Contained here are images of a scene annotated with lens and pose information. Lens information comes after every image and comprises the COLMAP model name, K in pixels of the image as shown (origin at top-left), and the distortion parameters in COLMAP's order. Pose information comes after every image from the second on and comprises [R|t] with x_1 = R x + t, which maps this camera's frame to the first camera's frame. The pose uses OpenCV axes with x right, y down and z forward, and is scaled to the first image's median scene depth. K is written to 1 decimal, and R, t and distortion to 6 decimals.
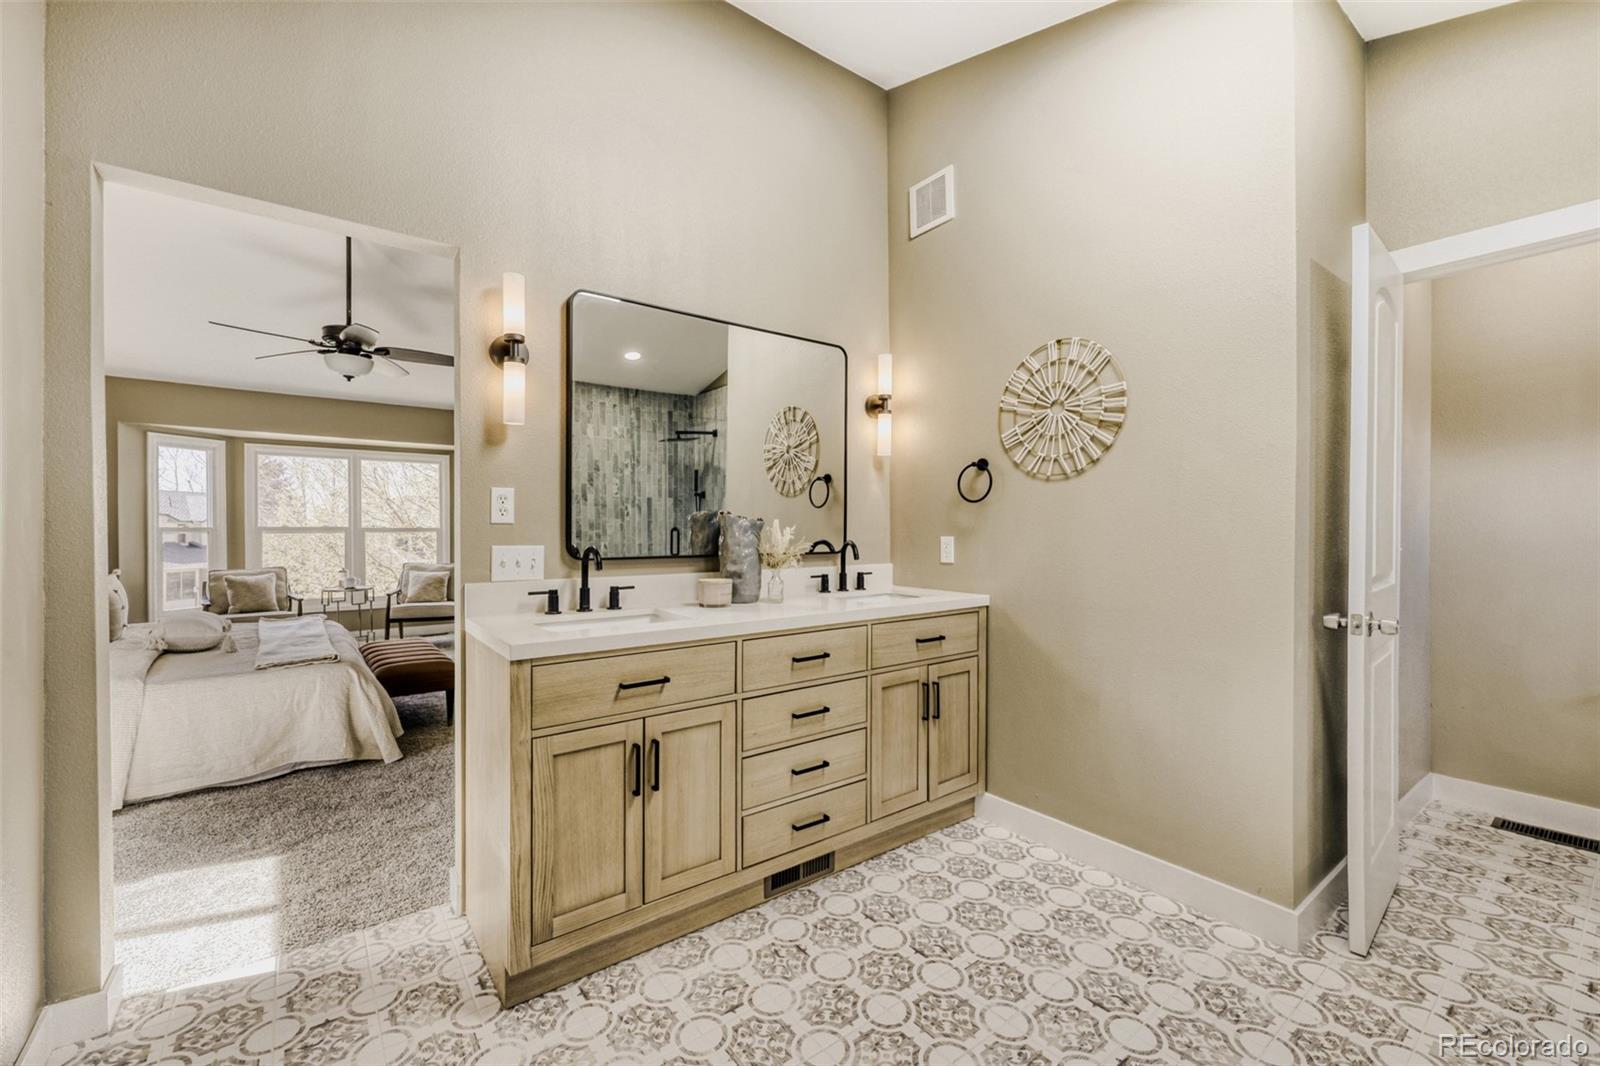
lens RADIAL K [[648.1, 0, 794.1], [0, 648.1, 529.4], [0, 0, 1]] dist [-0.003384, 0.000659]
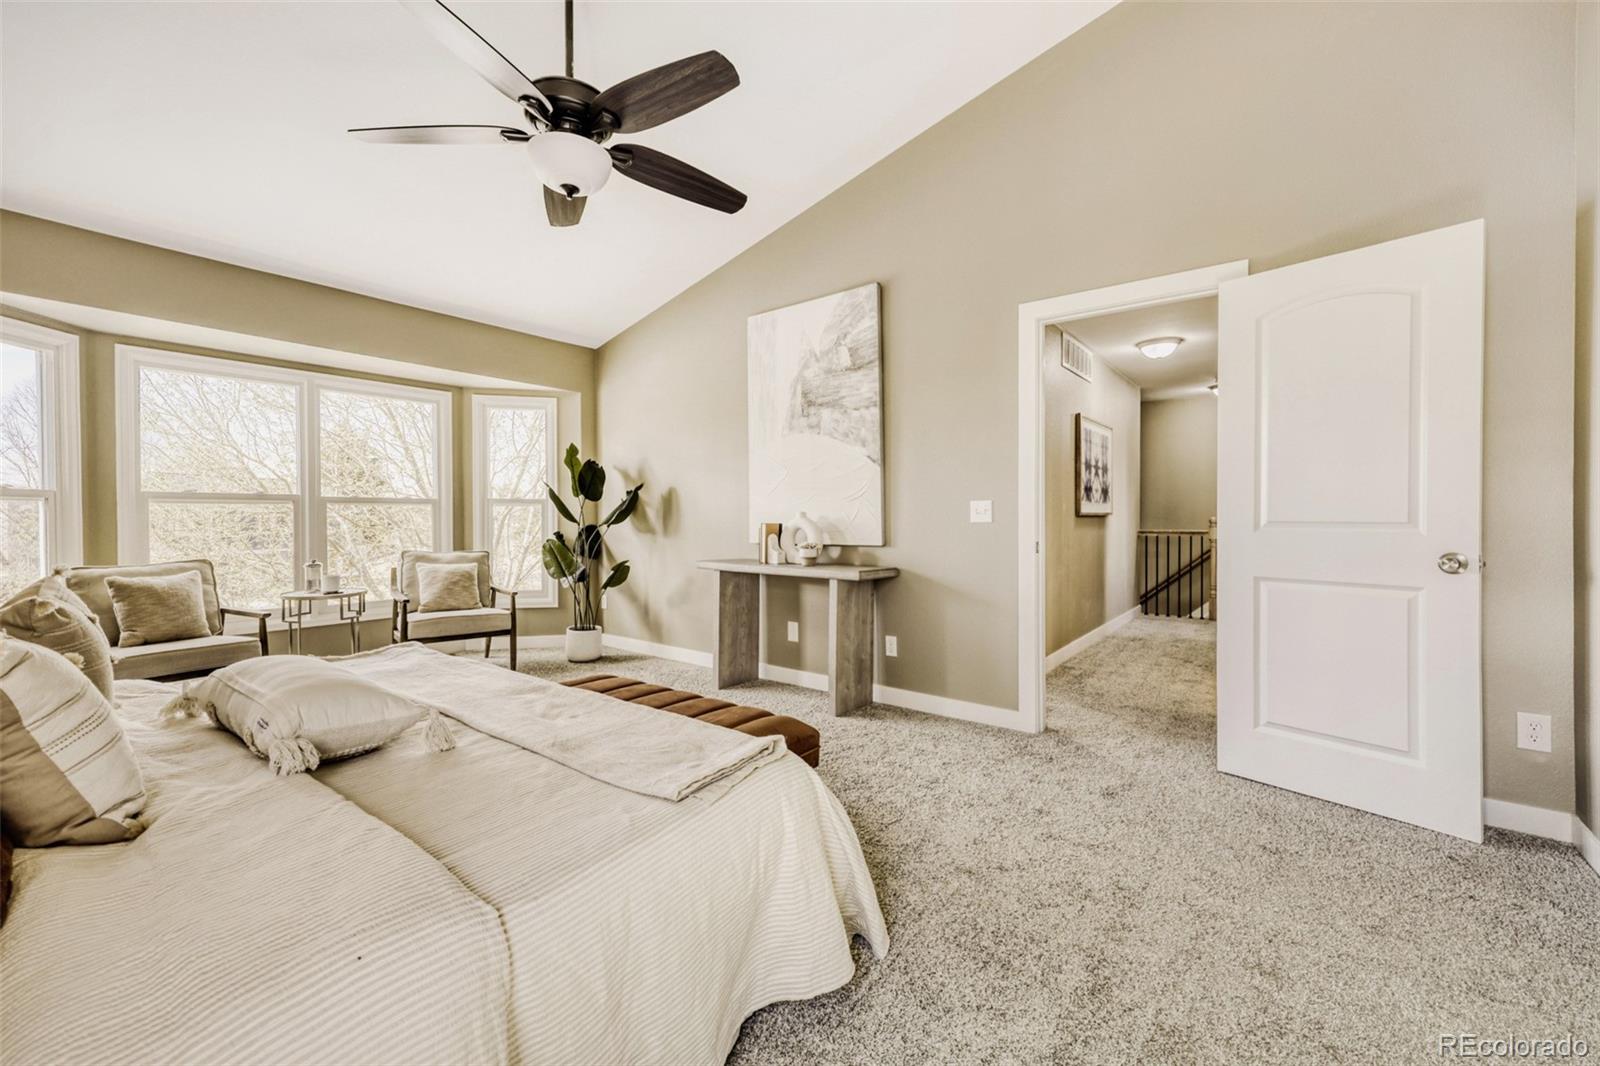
lens RADIAL K [[648.1, 0, 795.5], [0, 648.1, 522.5], [0, 0, 1]] dist [-0.003384, 0.000659]
pose [[0.965065, -0.002691, 0.261995, -1.142501], [0.000647, 0.999969, 0.007887, 0.052867], [-0.262008, -0.007442, 0.965037, 0.793950]]
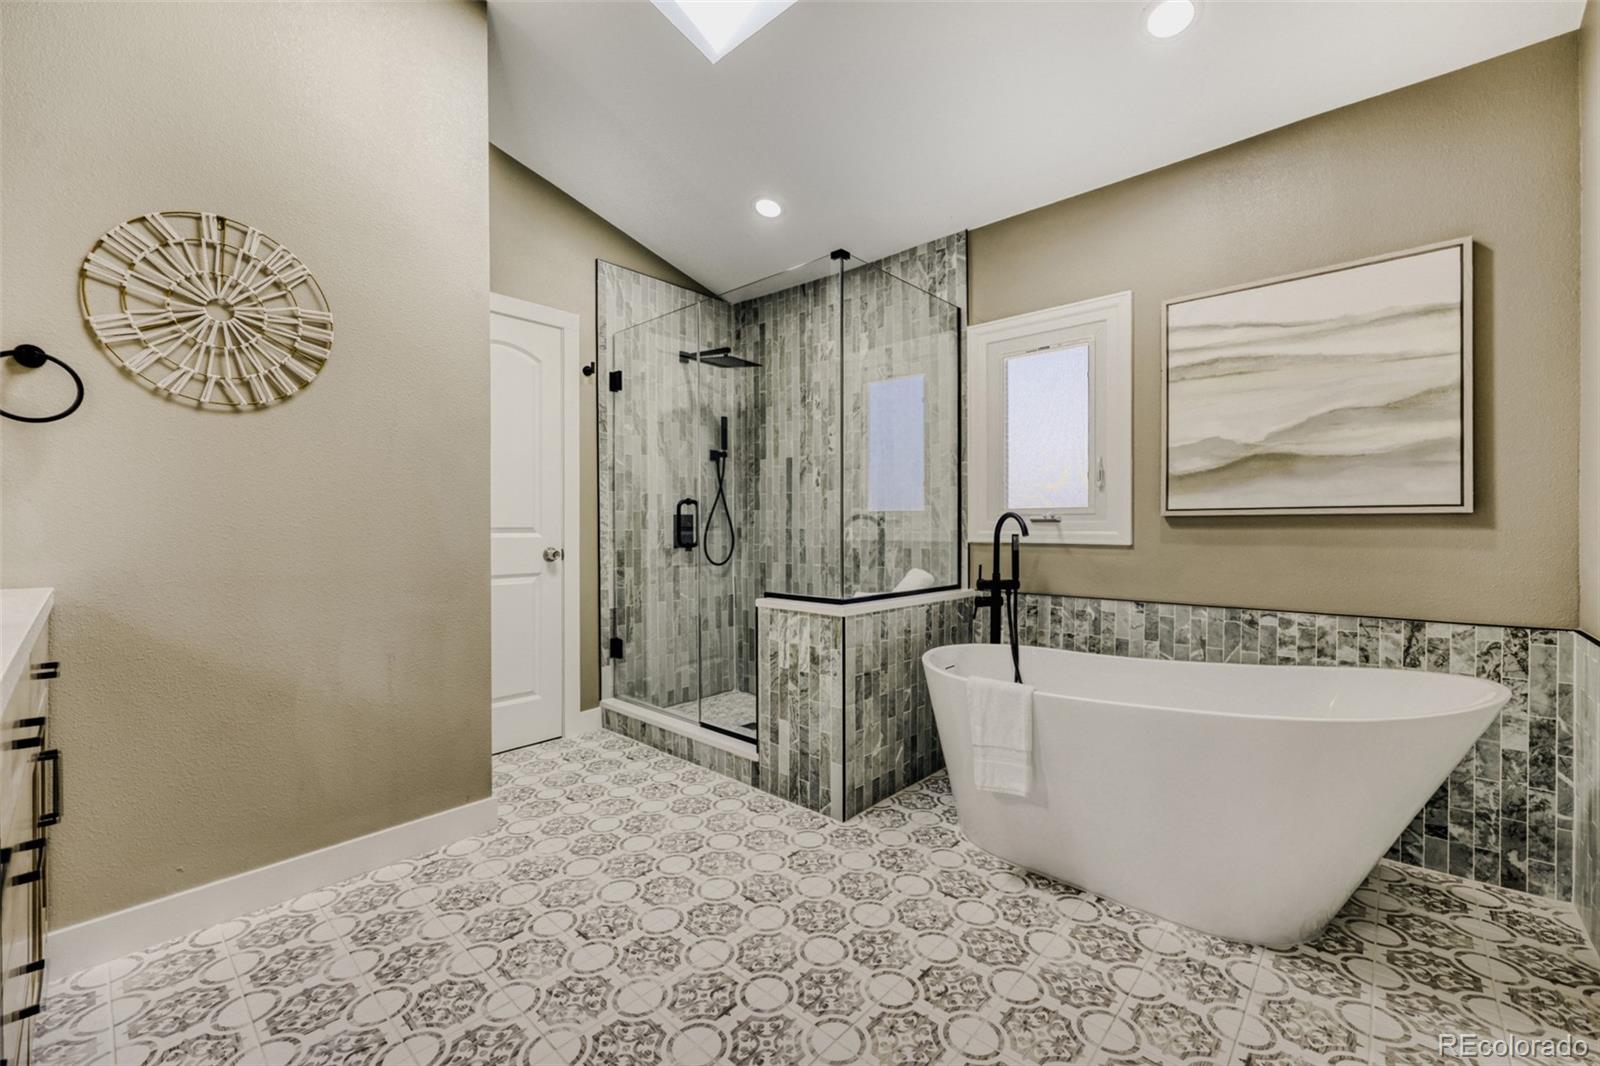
lens RADIAL K [[648.1, 0, 794.3], [0, 648.1, 534.3], [0, 0, 1]] dist [-0.003384, 0.000659]
pose [[-0.184120, -0.012000, 0.982831, -0.421899], [0.003925, 0.999909, 0.012943, 0.054453], [-0.982896, 0.006240, -0.184056, 0.501832]]
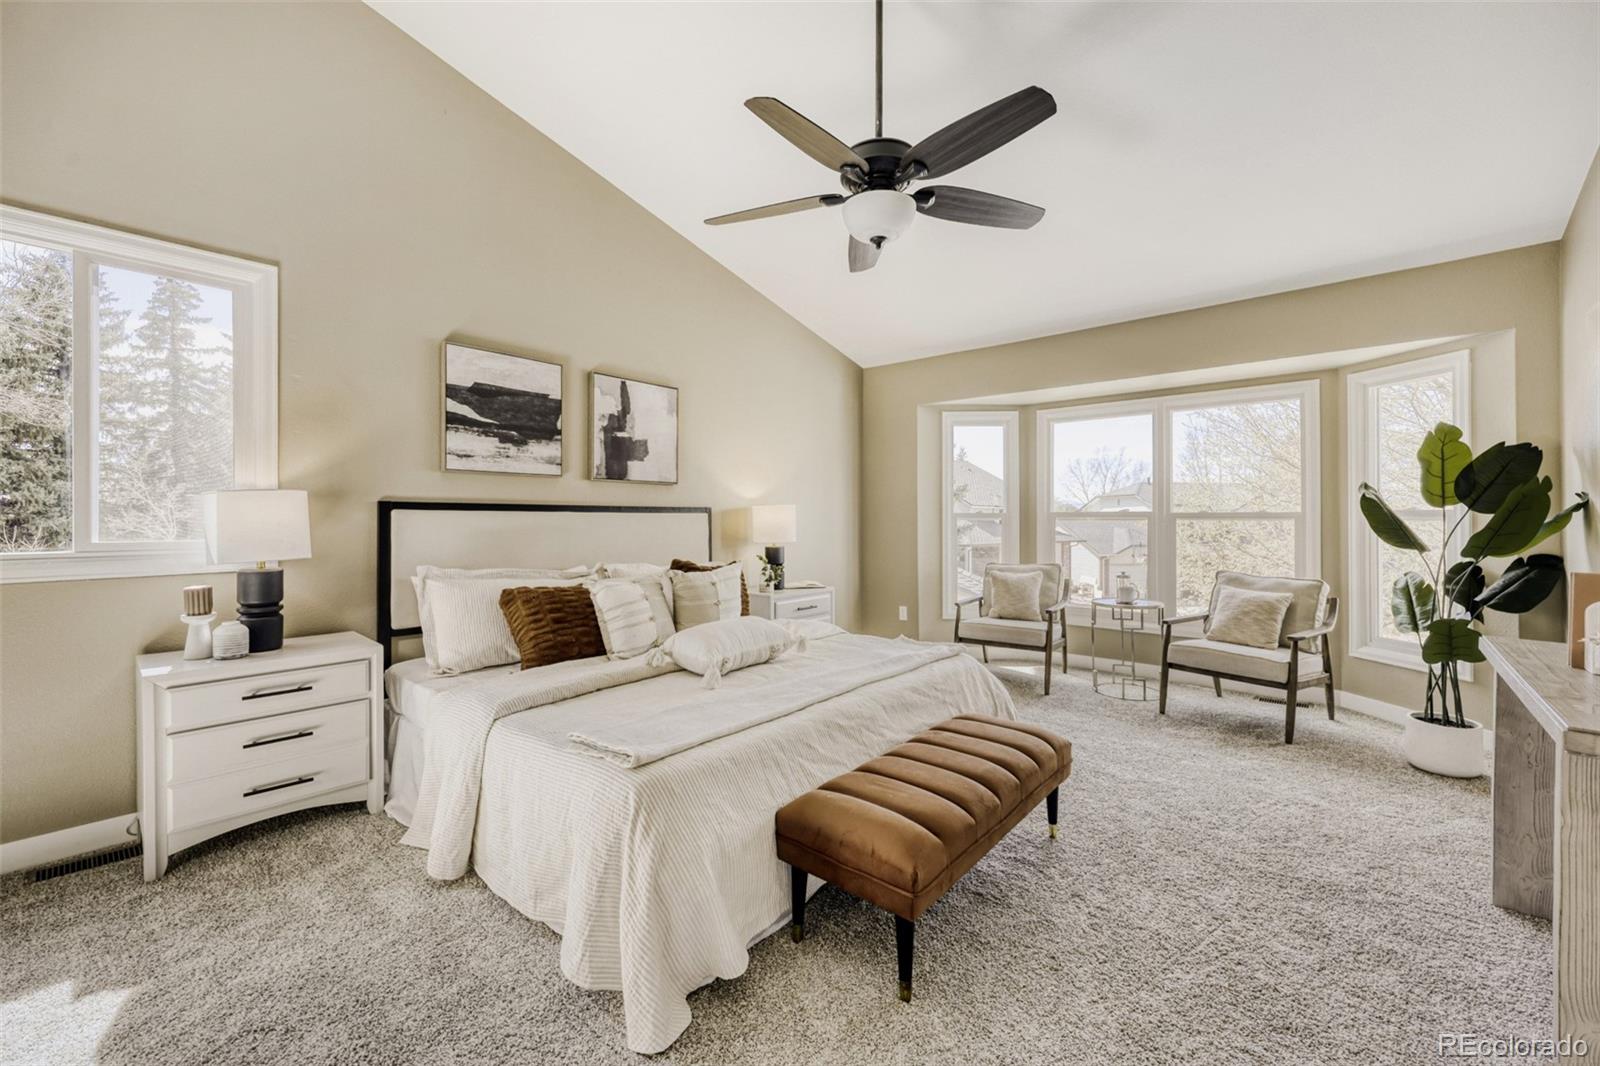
lens RADIAL K [[648.1, 0, 800.7], [0, 648.1, 517.5], [0, 0, 1]] dist [-0.003384, 0.000659]
pose [[0.201289, 0.001150, -0.979531, -0.270402], [-0.000014, 0.999999, 0.001171, 0.005684], [0.979532, -0.000222, 0.201289, 1.455439]]
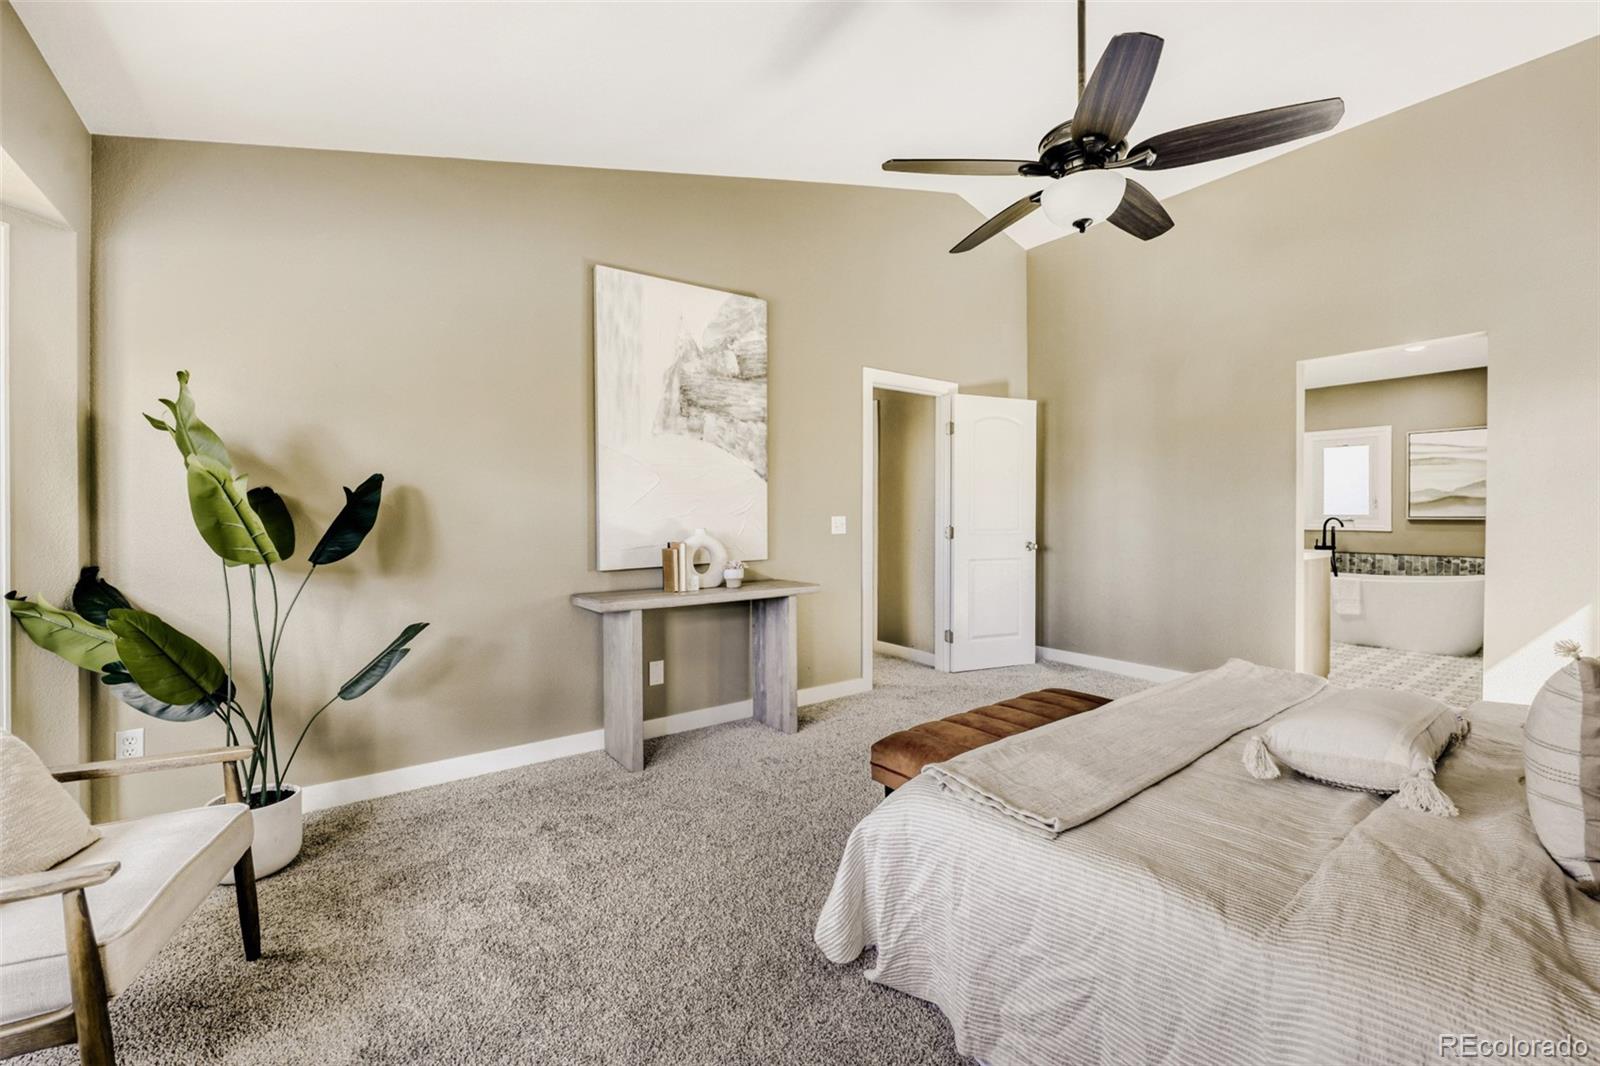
lens RADIAL K [[648.1, 0, 809.3], [0, 648.1, 523.8], [0, 0, 1]] dist [-0.003384, 0.000659]
pose [[0.000938, -0.014324, 0.999897, -2.149549], [0.004183, 0.999889, 0.014320, 0.009742], [-0.999991, 0.004169, 0.000998, 2.169096]]
